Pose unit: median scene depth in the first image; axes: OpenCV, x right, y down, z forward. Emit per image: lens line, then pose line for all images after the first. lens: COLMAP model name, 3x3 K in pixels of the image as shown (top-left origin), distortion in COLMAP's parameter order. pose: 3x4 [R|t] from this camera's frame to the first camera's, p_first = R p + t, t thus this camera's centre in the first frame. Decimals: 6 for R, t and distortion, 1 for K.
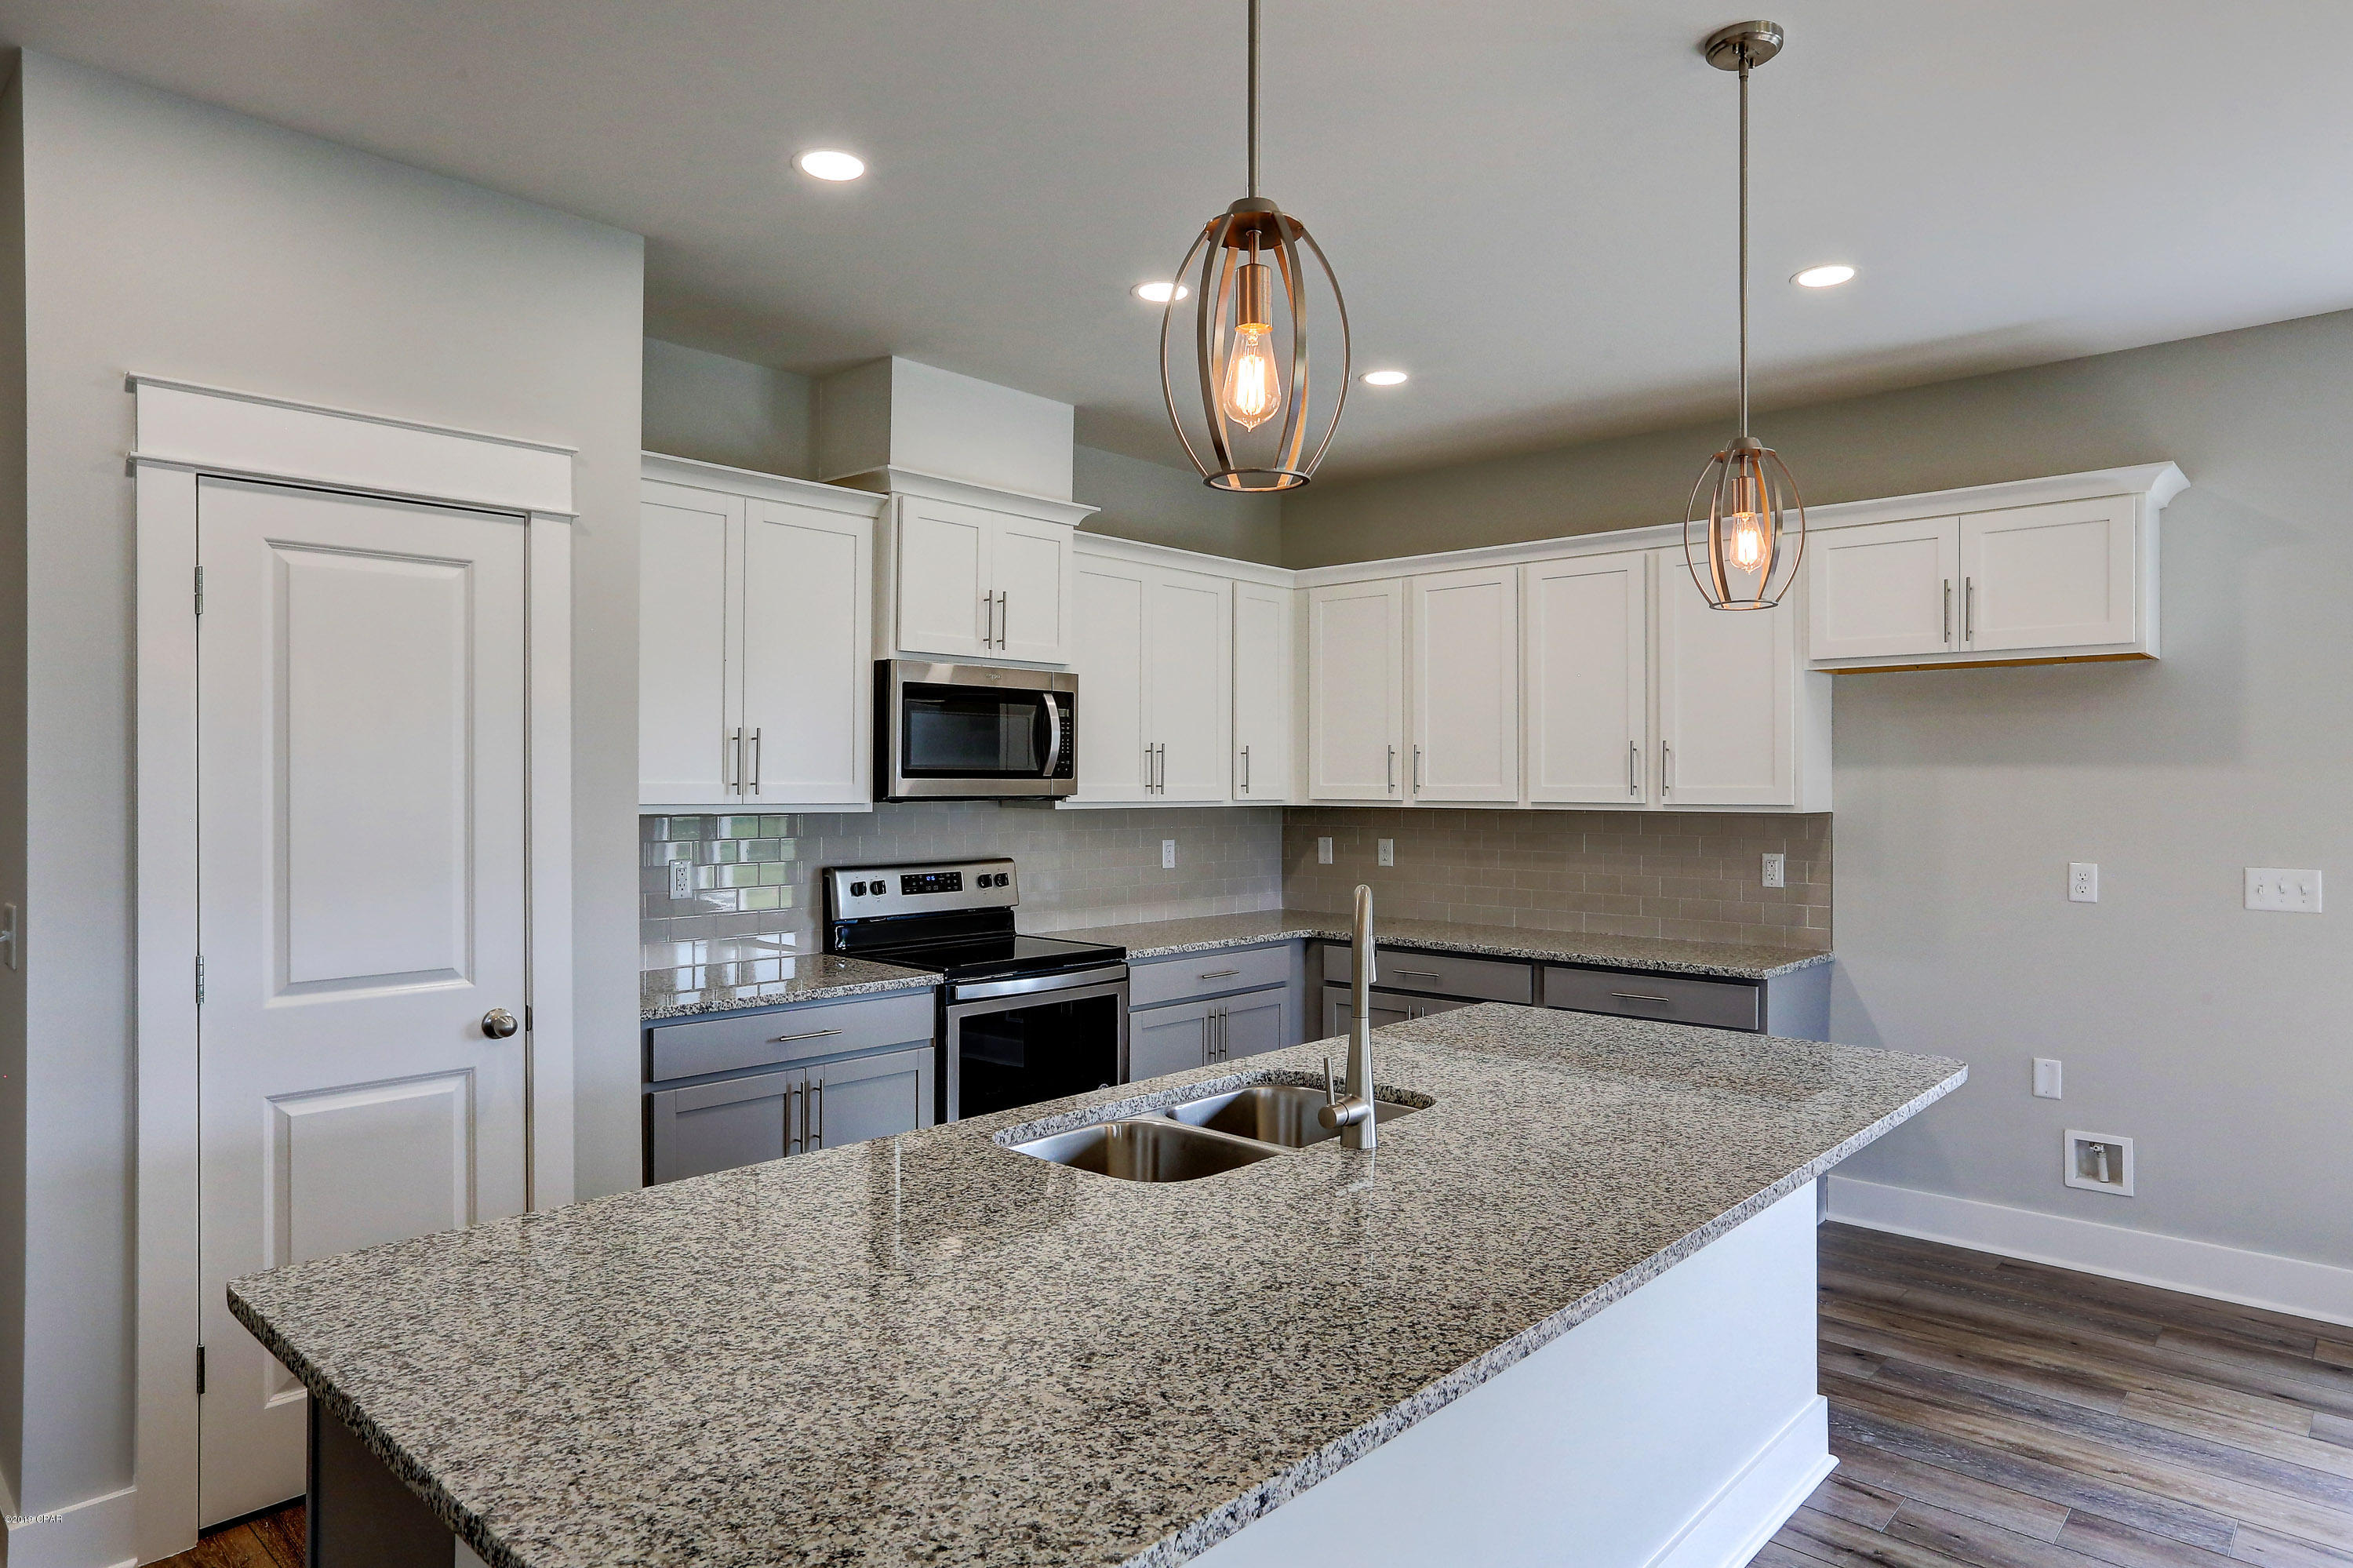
lens RADIAL K [[1391.3, 0, 1174.8], [0, 1391.3, 783.3], [0, 0, 1]] dist [-0.039132, 0.031936]
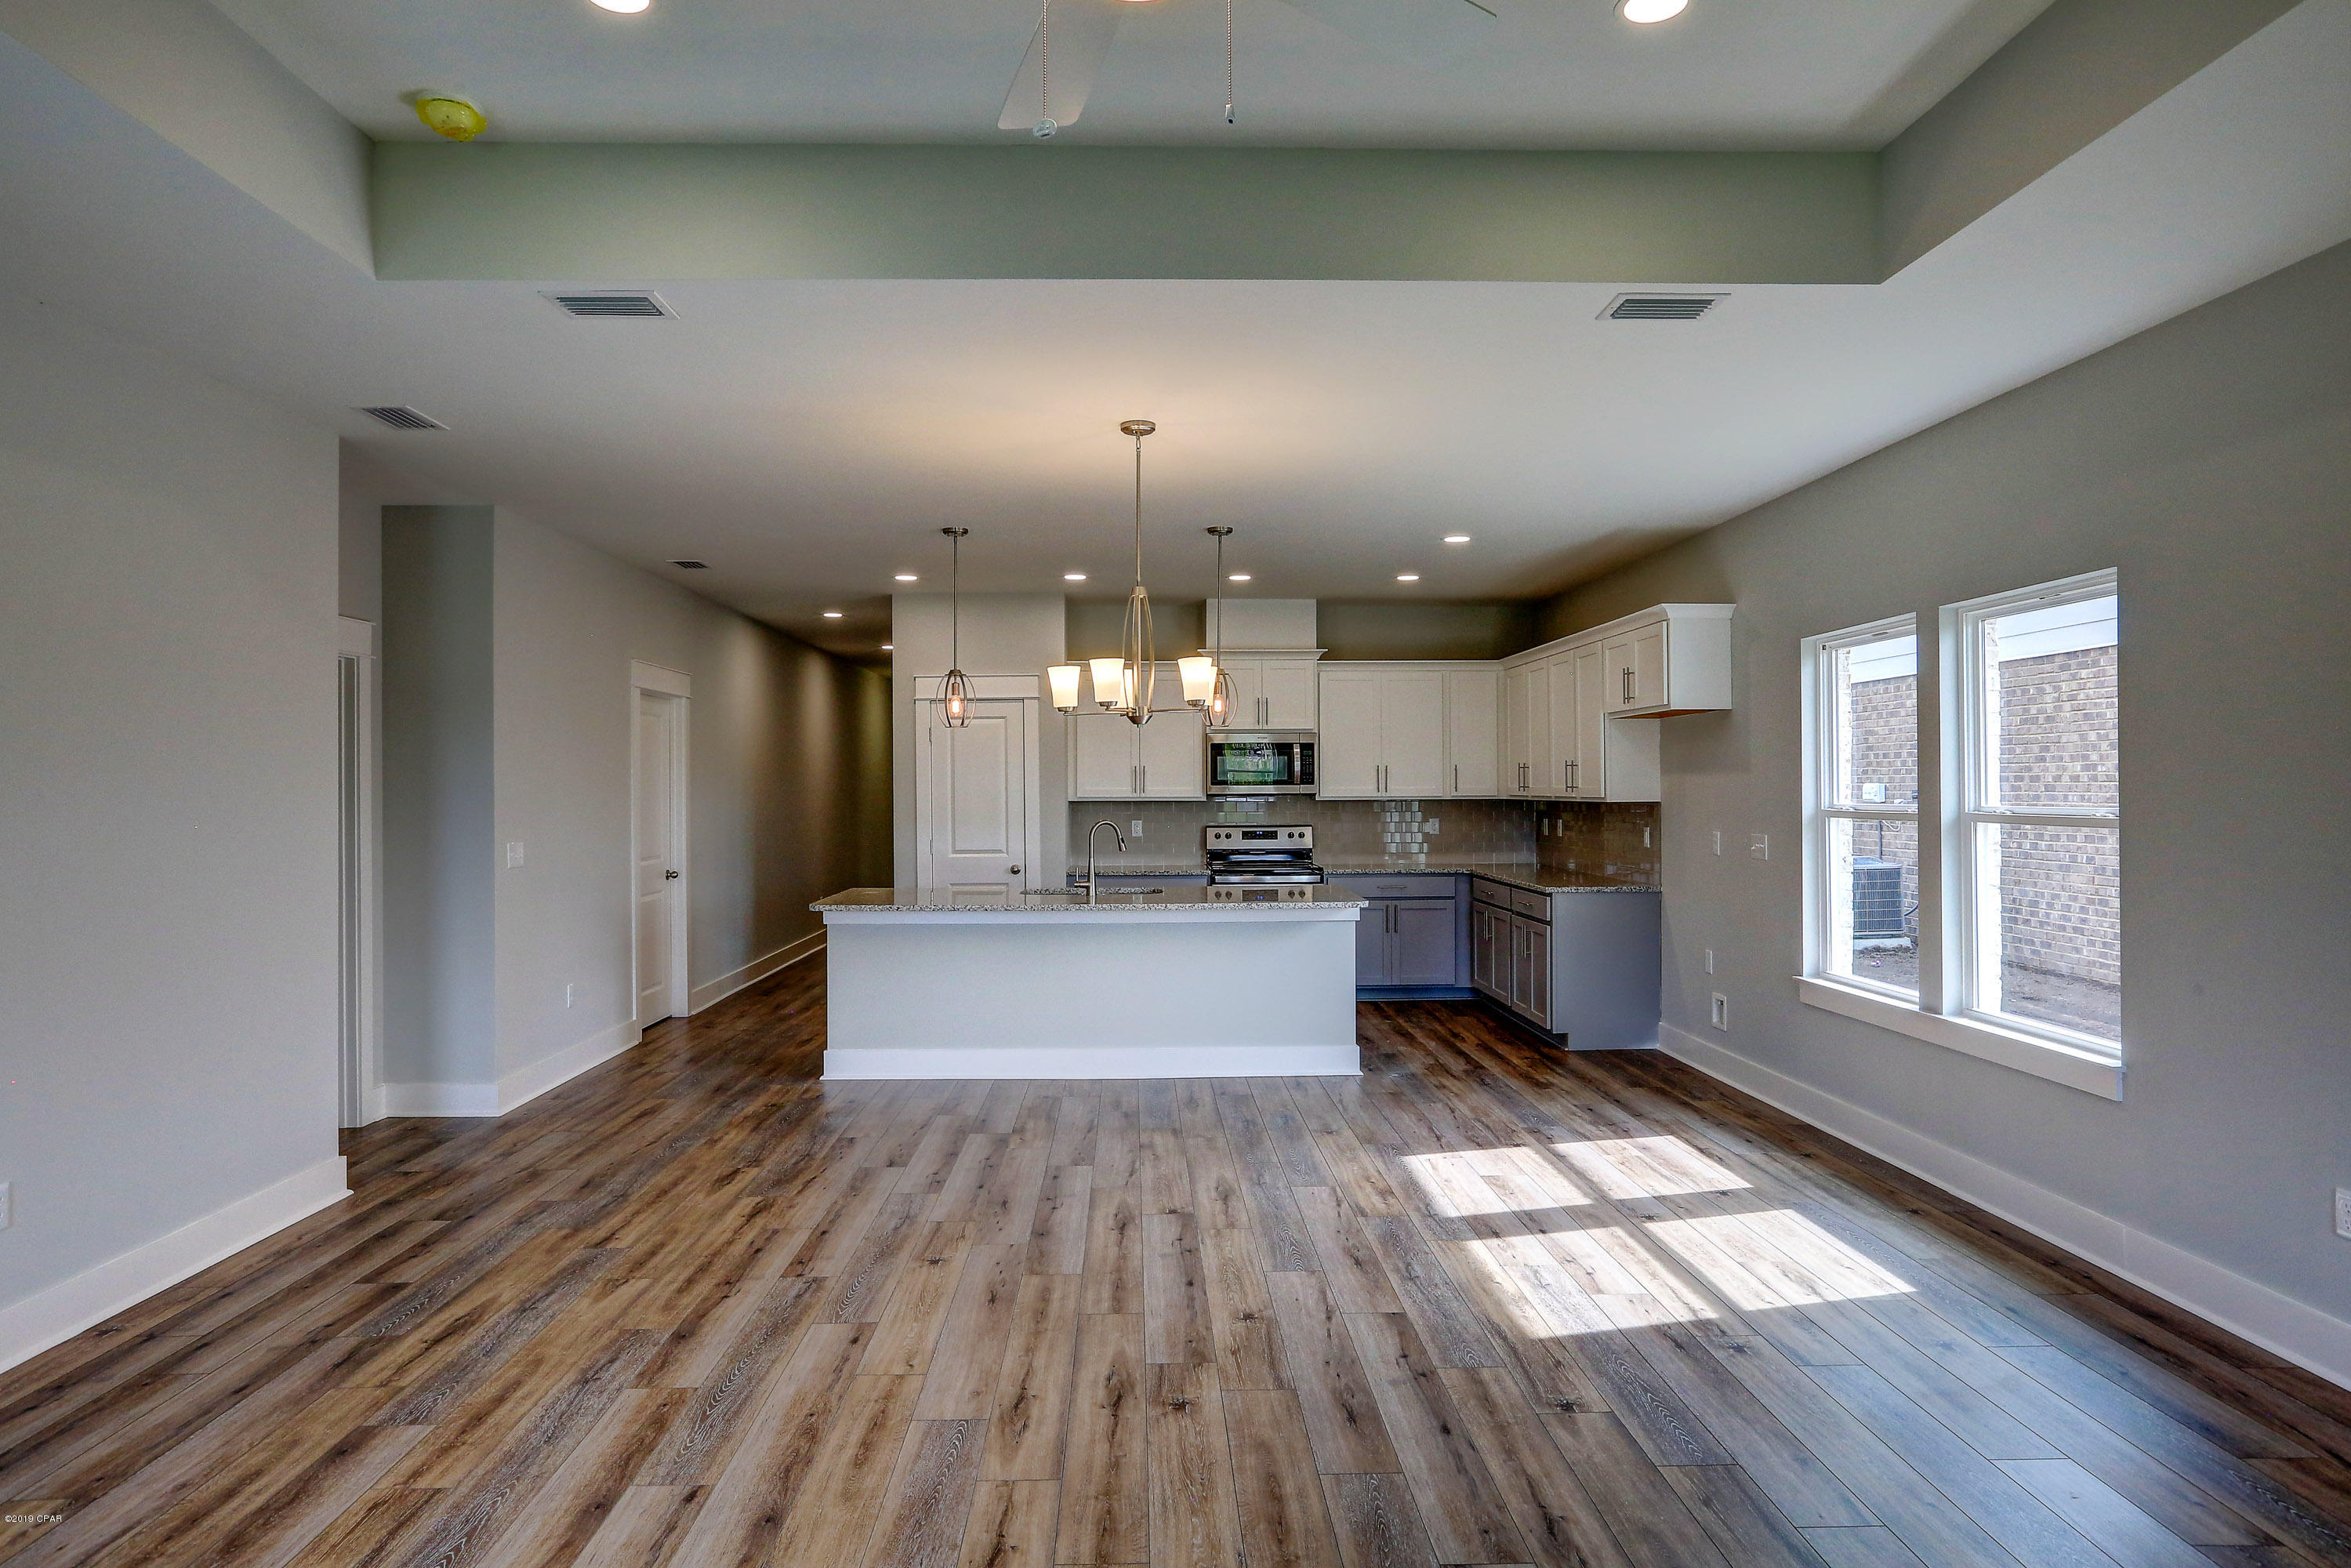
lens RADIAL K [[1390.1, 0, 1183.0], [0, 1390.1, 779.6], [0, 0, 1]] dist [-0.039132, 0.031936]
pose [[0.699580, -0.010951, -0.714470, 1.318114], [0.008149, 0.999940, -0.007347, 0.002666], [0.714508, -0.000682, 0.699627, -0.586692]]
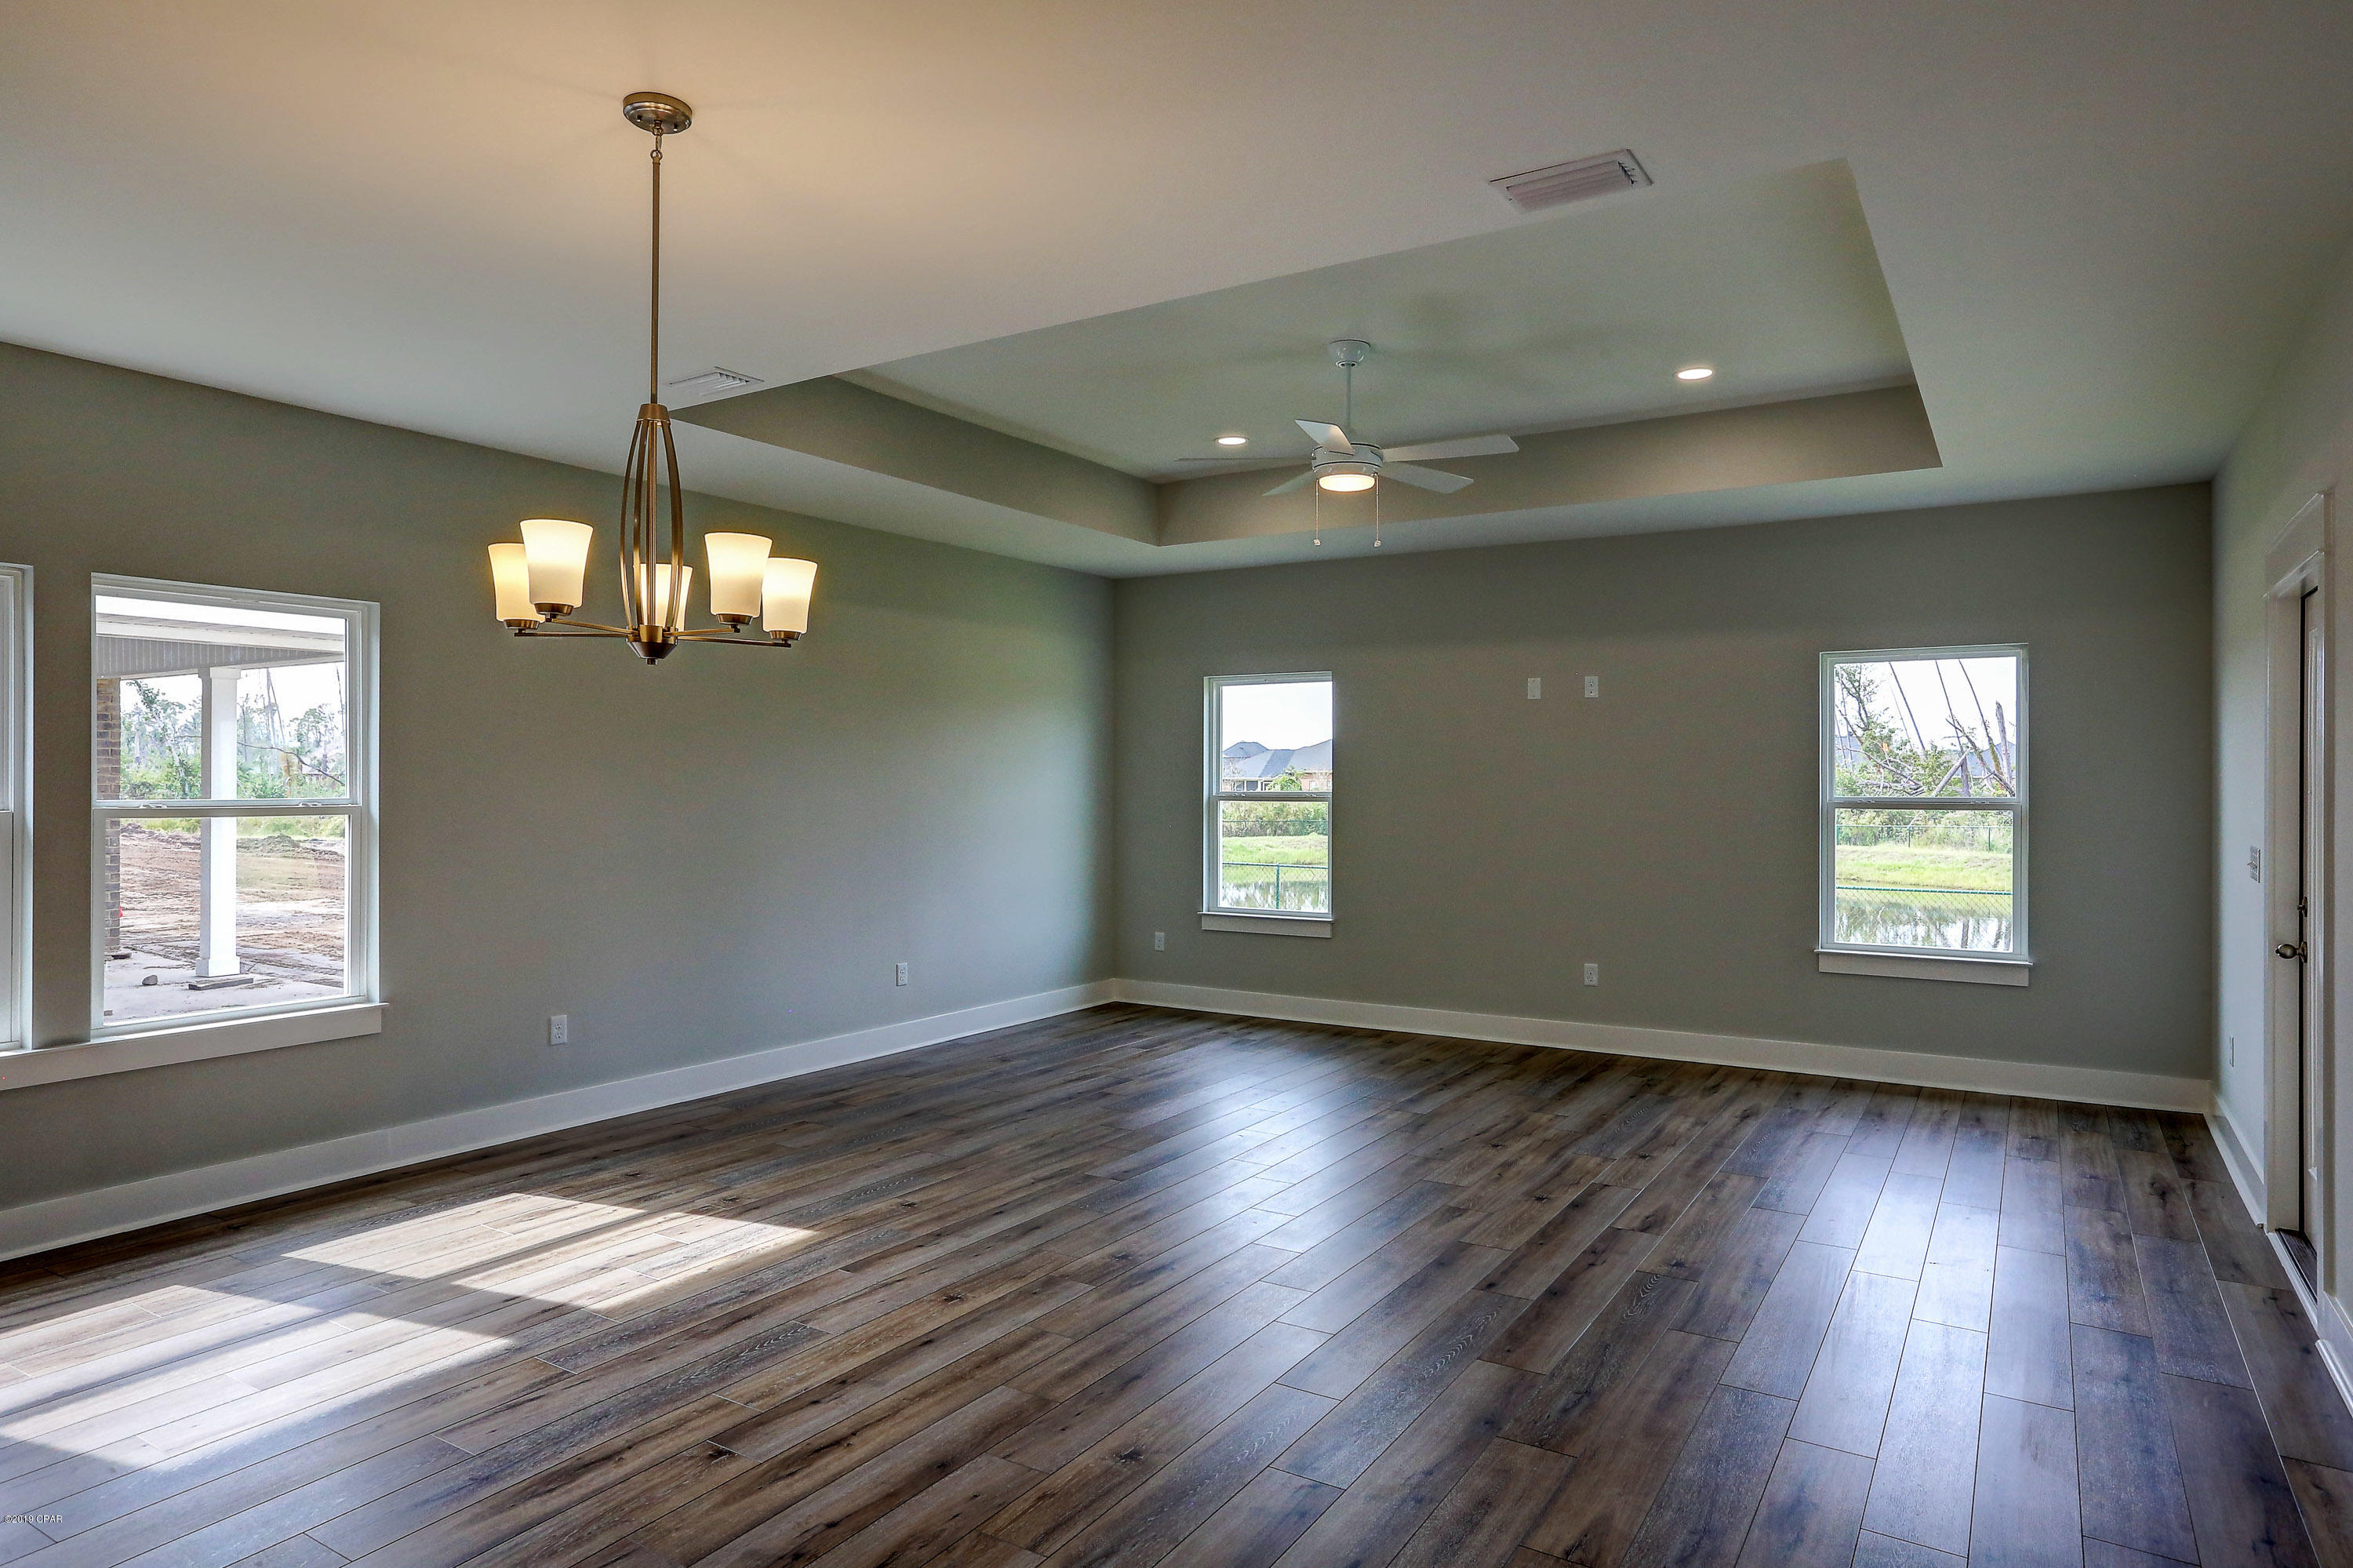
lens RADIAL K [[1391.3, 0, 1153.1], [0, 1391.3, 776.8], [0, 0, 1]] dist [-0.039132, 0.031936]
pose [[-0.162942, -0.001766, 0.986634, -0.147857], [-0.001705, 0.999997, 0.001508, -0.000189], [-0.986634, -0.001436, -0.162945, 0.058665]]
